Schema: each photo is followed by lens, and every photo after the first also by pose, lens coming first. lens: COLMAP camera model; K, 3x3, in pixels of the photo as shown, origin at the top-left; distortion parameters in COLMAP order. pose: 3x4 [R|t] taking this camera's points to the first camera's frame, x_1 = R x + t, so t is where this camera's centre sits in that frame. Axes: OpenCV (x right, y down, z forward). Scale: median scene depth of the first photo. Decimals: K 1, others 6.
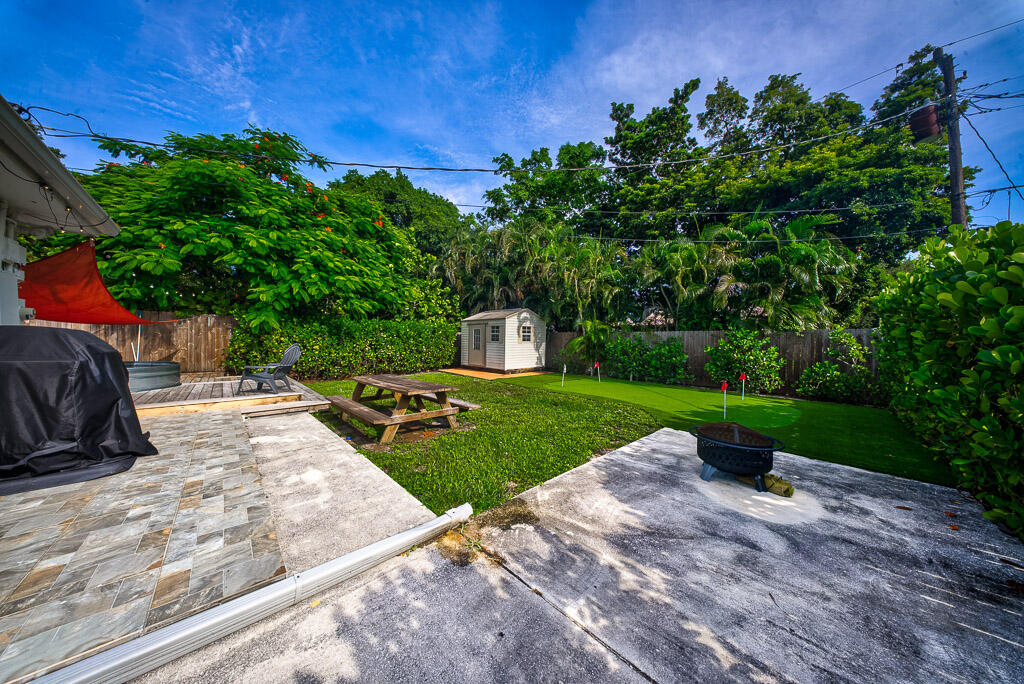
lens RADIAL K [[301.4, 0, 509.3], [0, 301.4, 343.7], [0, 0, 1]] dist [0.000744, -0.000084]
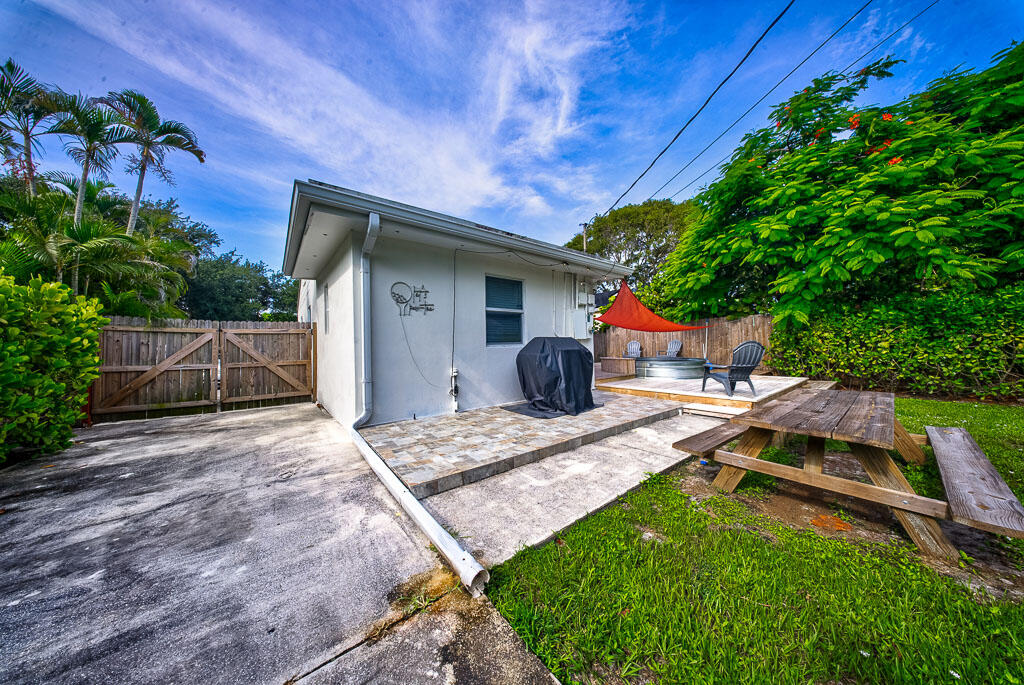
lens RADIAL K [[301.4, 0, 510.9], [0, 301.4, 343.5], [0, 0, 1]] dist [0.000744, -0.000084]
pose [[-0.102321, -0.022149, -0.994505, 0.466943], [0.021208, 0.999476, -0.024442, 0.034667], [0.994525, -0.023593, -0.101797, 0.997598]]
